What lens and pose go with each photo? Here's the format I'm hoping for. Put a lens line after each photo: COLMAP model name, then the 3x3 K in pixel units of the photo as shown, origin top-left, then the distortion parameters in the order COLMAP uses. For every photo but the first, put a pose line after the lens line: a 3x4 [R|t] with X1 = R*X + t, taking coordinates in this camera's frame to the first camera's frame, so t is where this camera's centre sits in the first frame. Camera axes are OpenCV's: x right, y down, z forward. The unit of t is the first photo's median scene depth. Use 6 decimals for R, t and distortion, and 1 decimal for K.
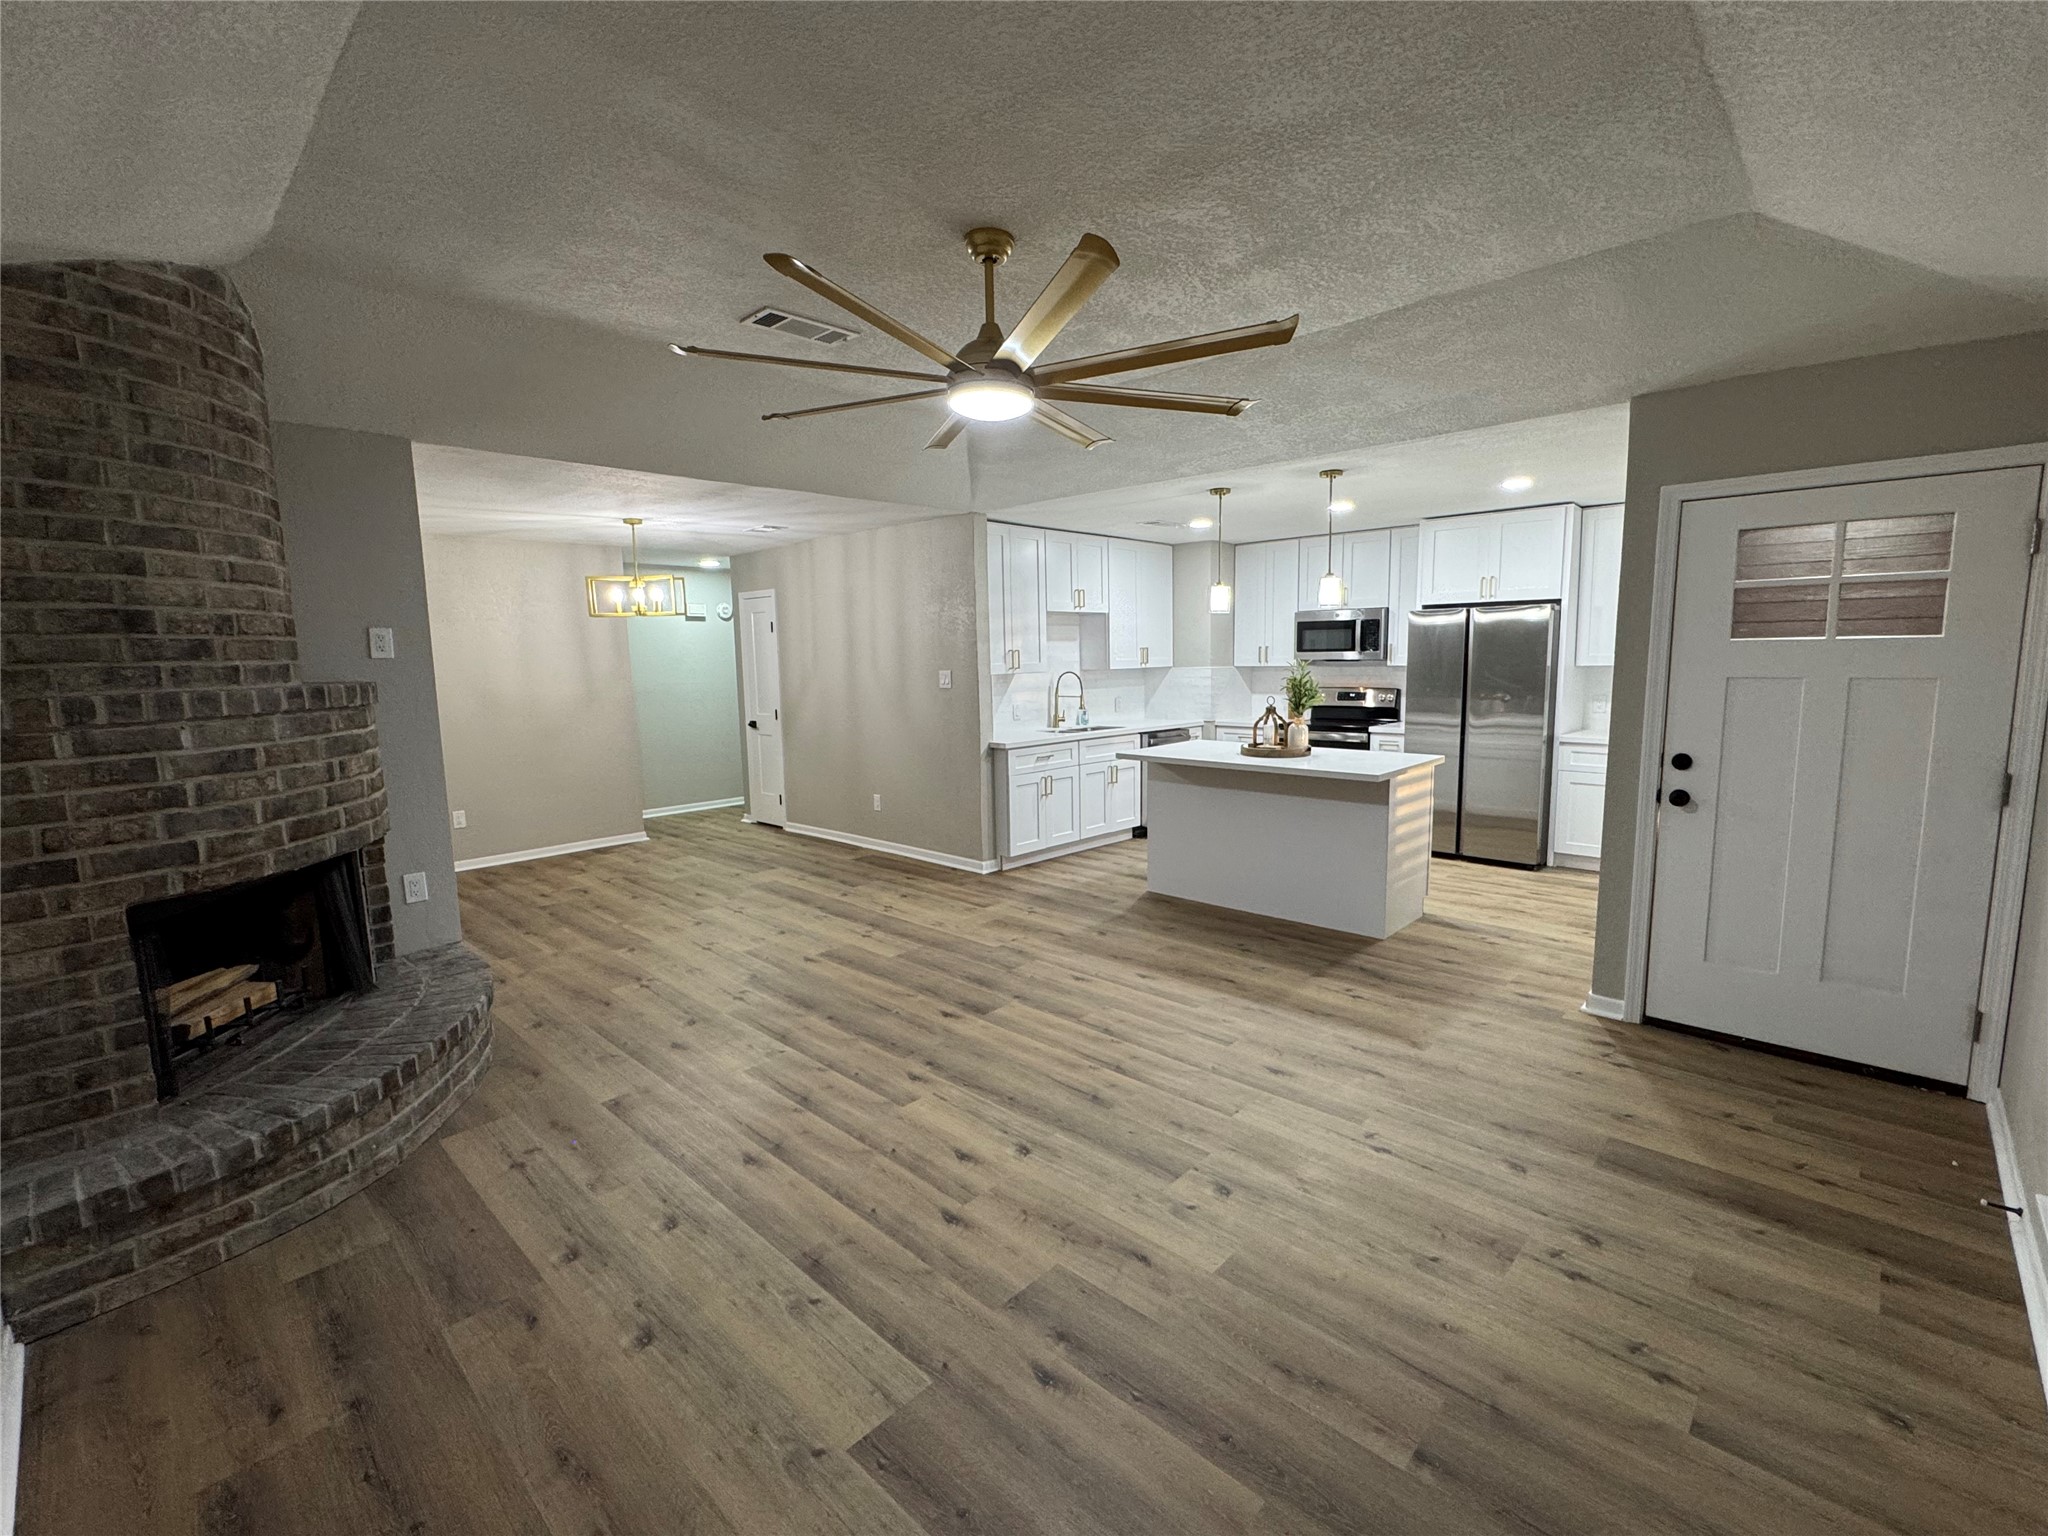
lens RADIAL K [[900.8, 0, 1023.6], [0, 900.8, 769.1], [0, 0, 1]] dist [-0.002903, -0.000550]
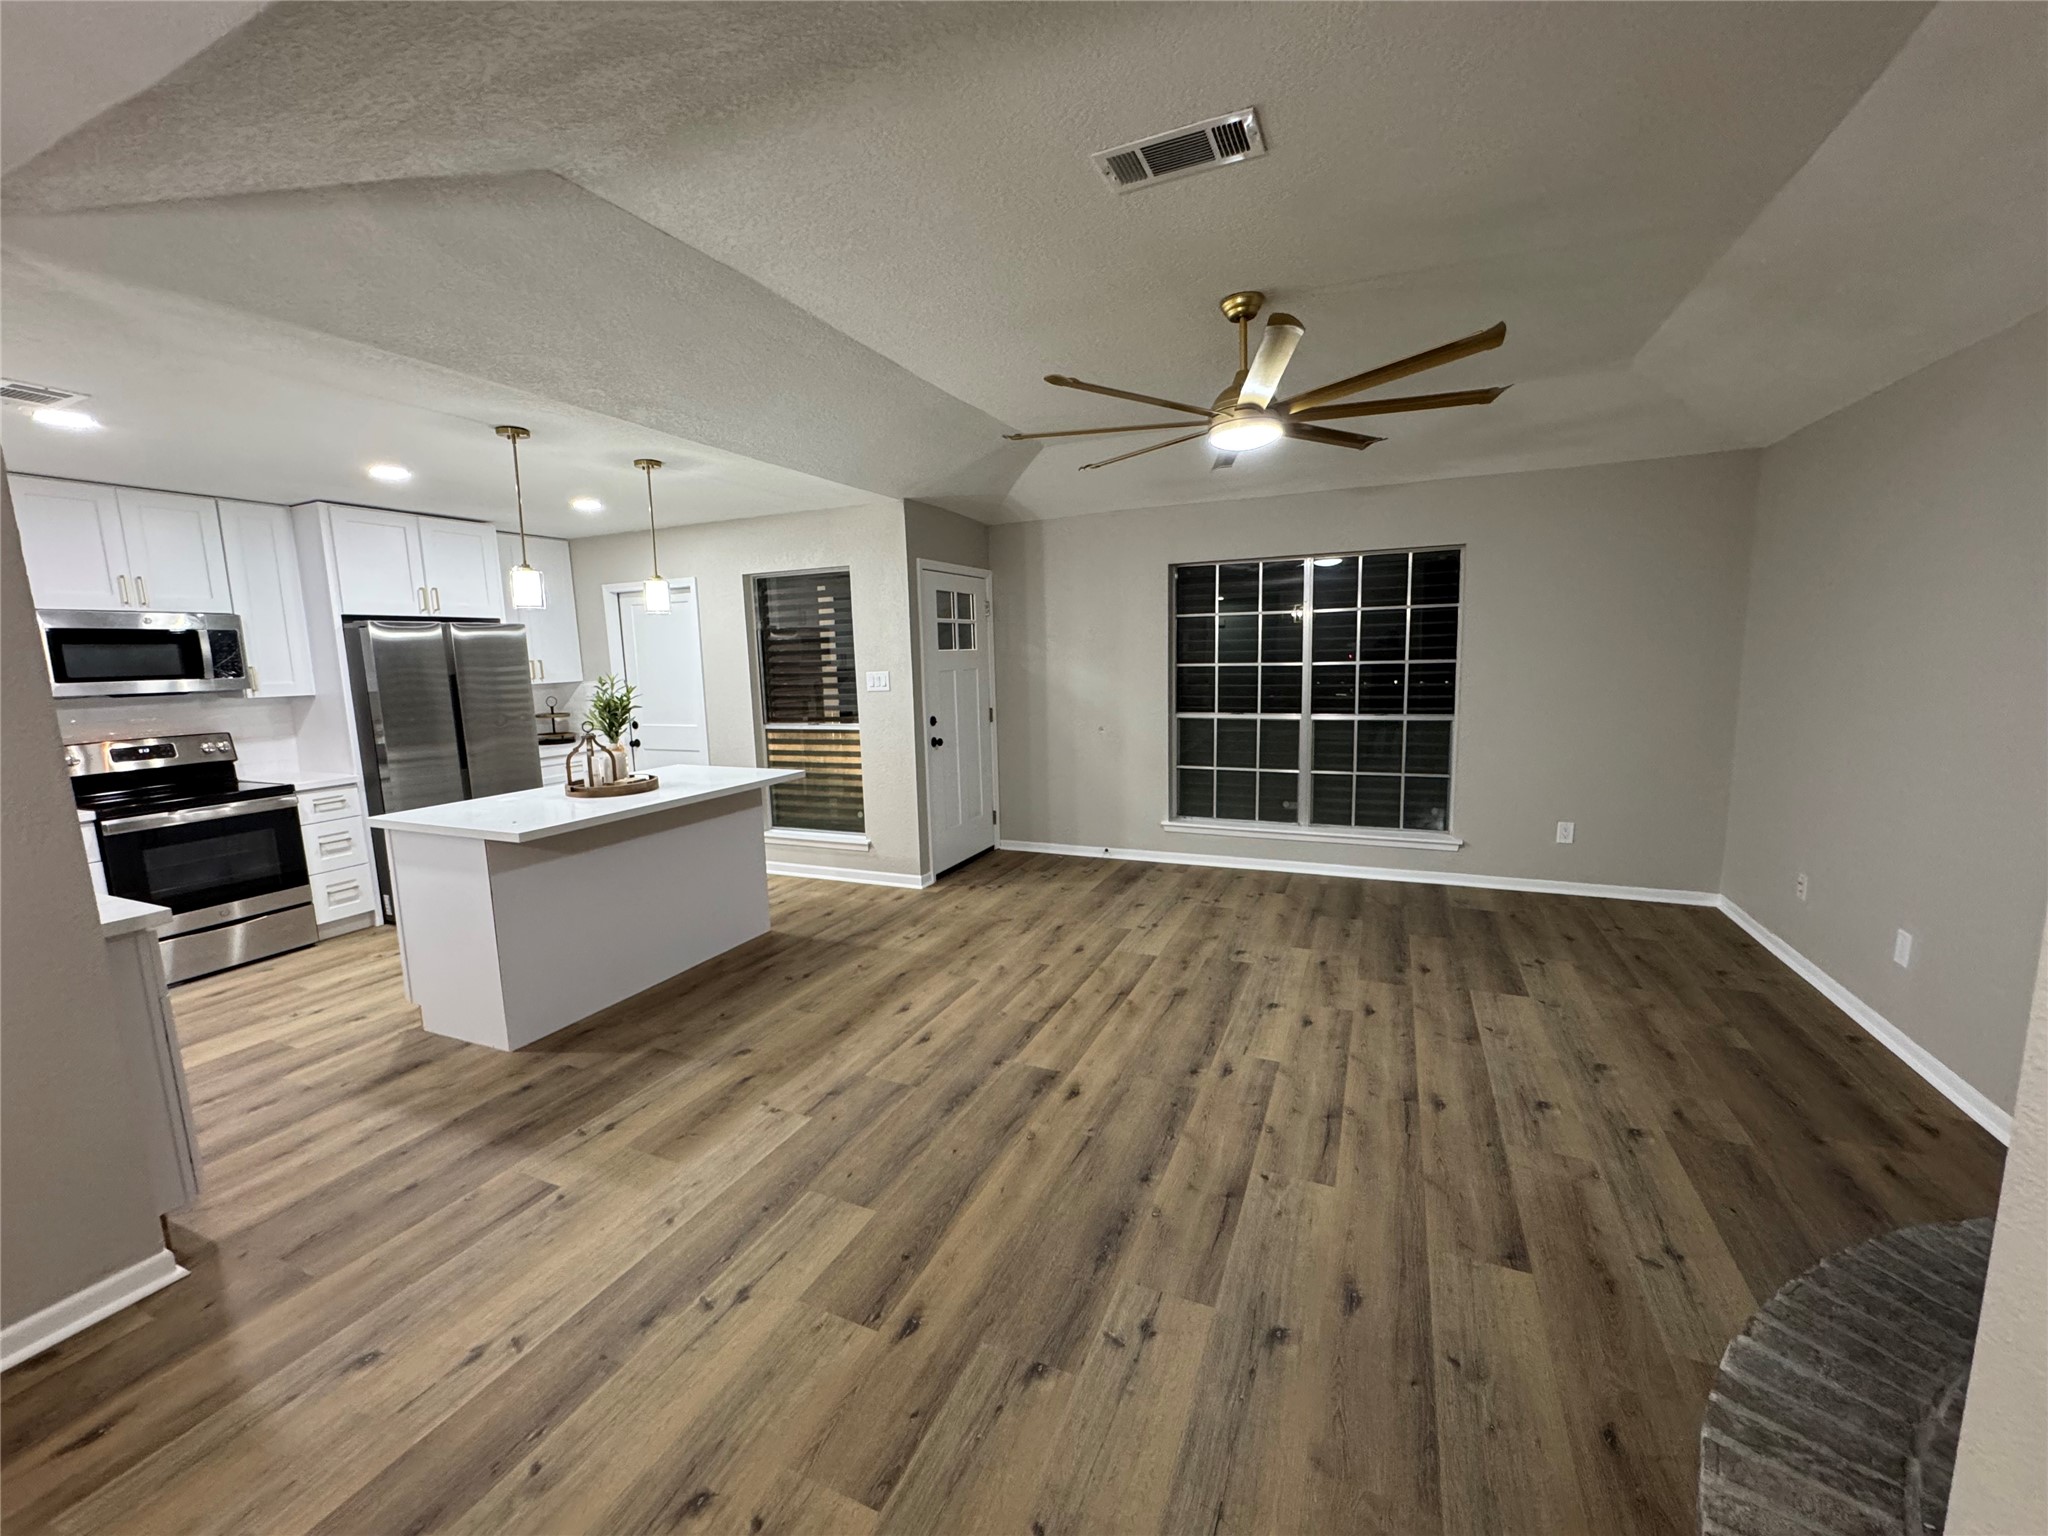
lens RADIAL K [[820.2, 0, 1023.4], [0, 820.2, 766.7], [0, 0, 1]] dist [-0.003313, 0.000038]
pose [[-0.337441, -0.104598, 0.935517, -0.736085], [0.154821, 0.974108, 0.164756, -0.141671], [-0.928528, 0.200434, -0.312510, 1.232197]]
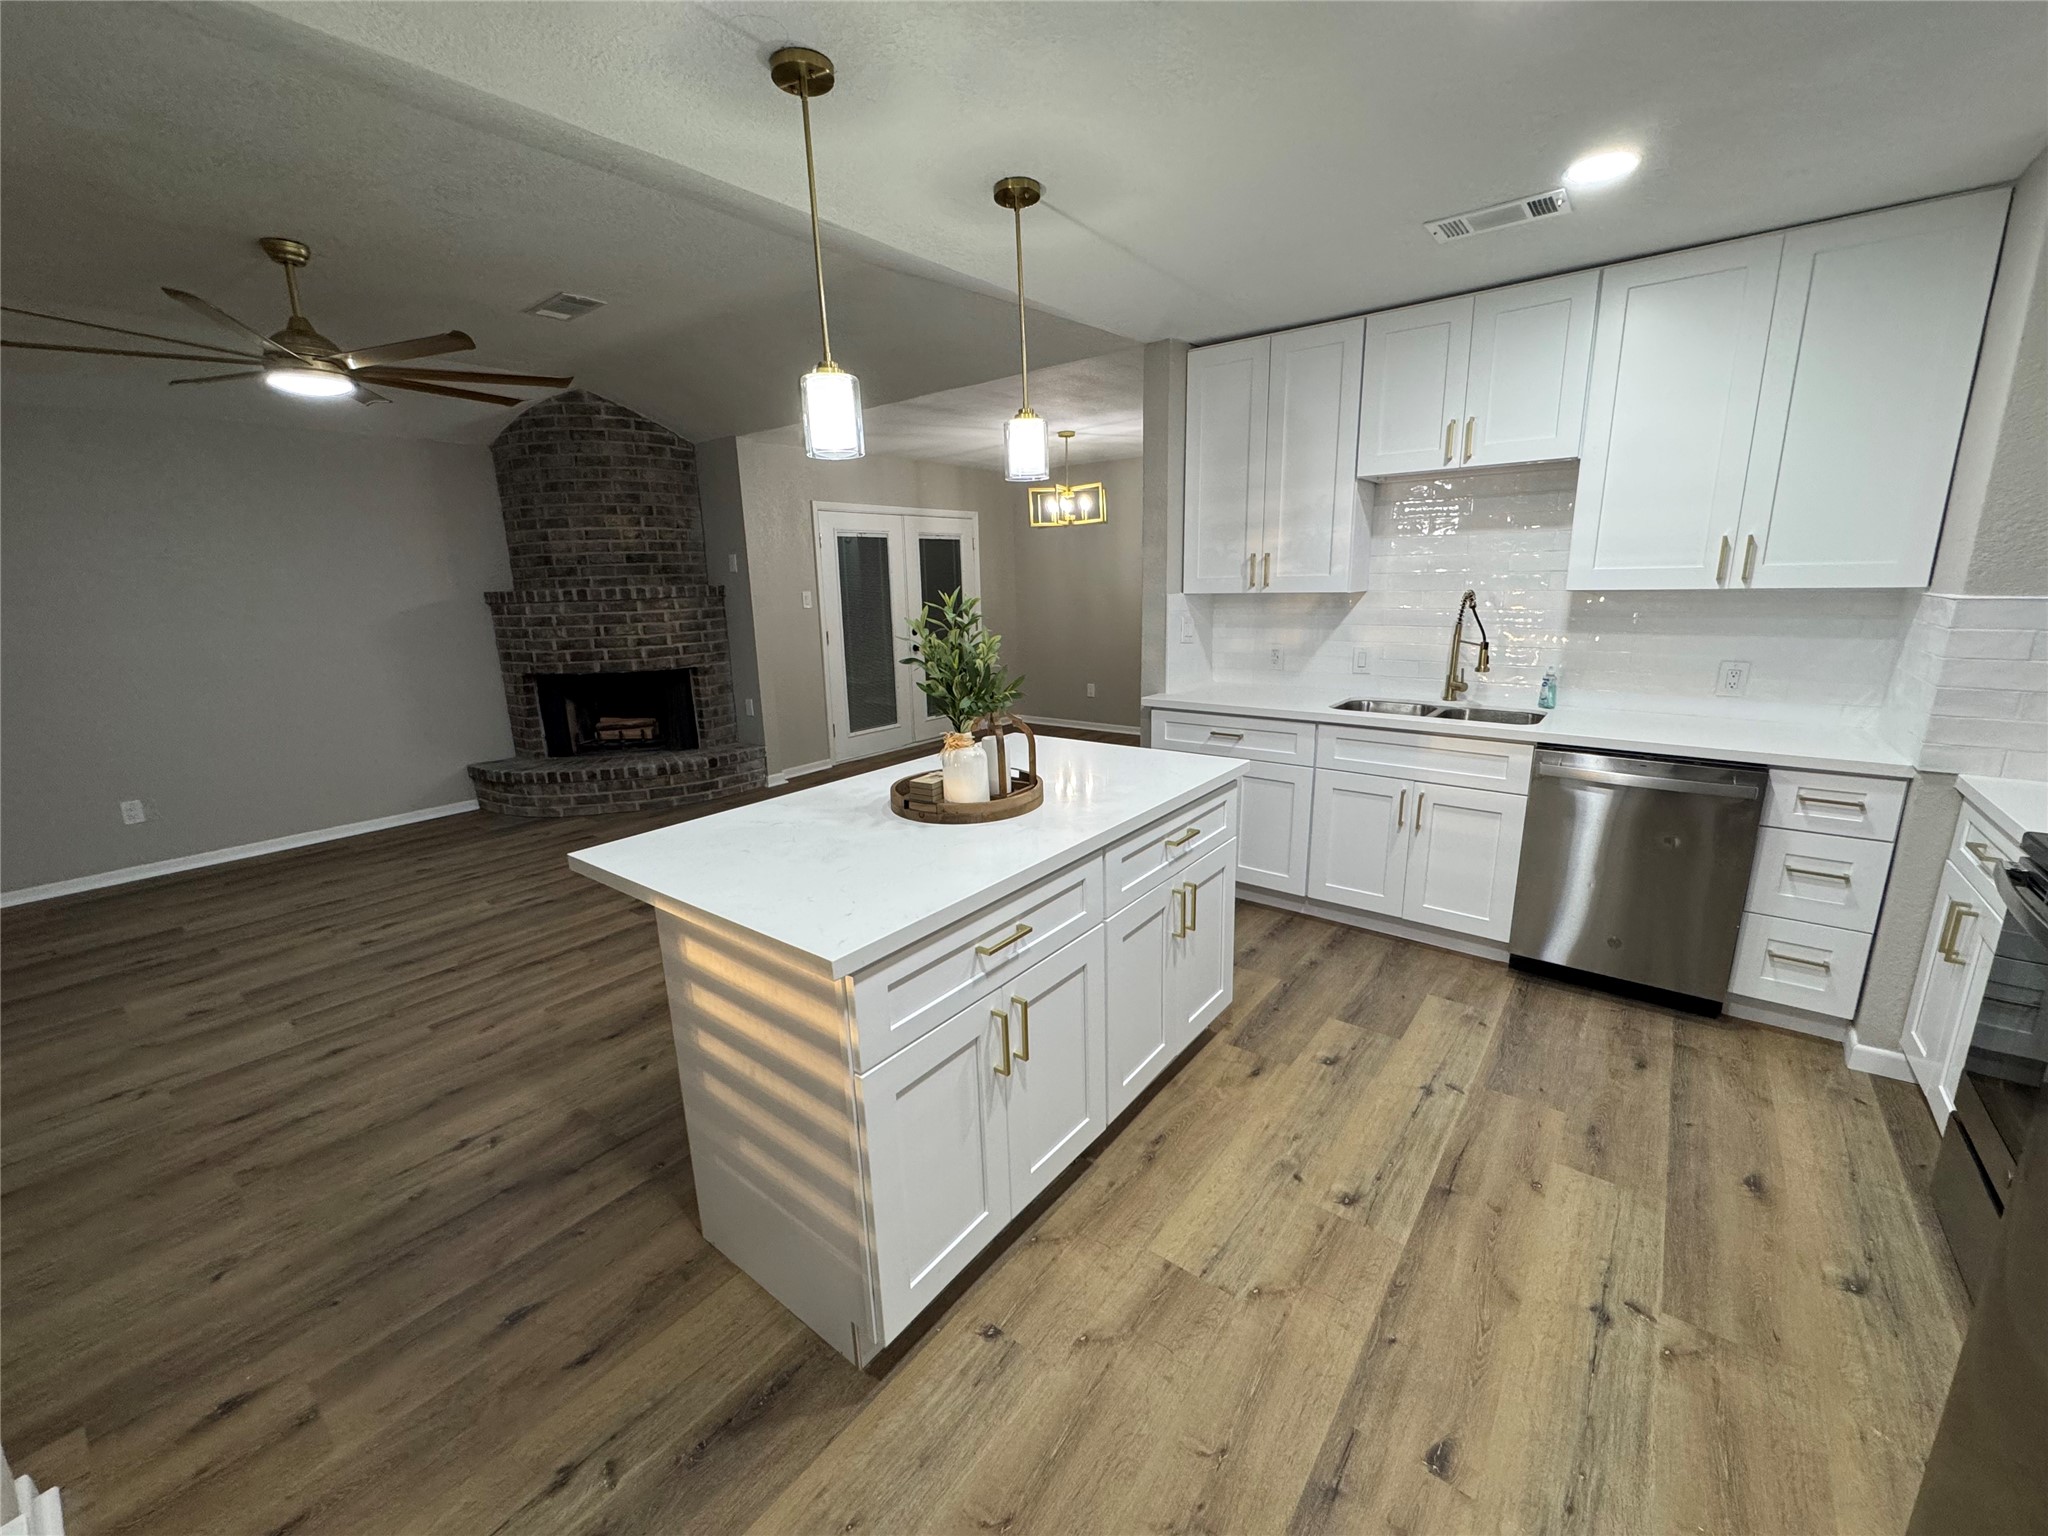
lens RADIAL K [[820.2, 0, 1022.6], [0, 820.2, 767.2], [0, 0, 1]] dist [-0.003313, 0.000038]
pose [[0.094173, 0.244556, -0.965051, 0.935838], [-0.103714, 0.966495, 0.234801, -0.183812], [0.990139, 0.077977, 0.116381, 1.363046]]
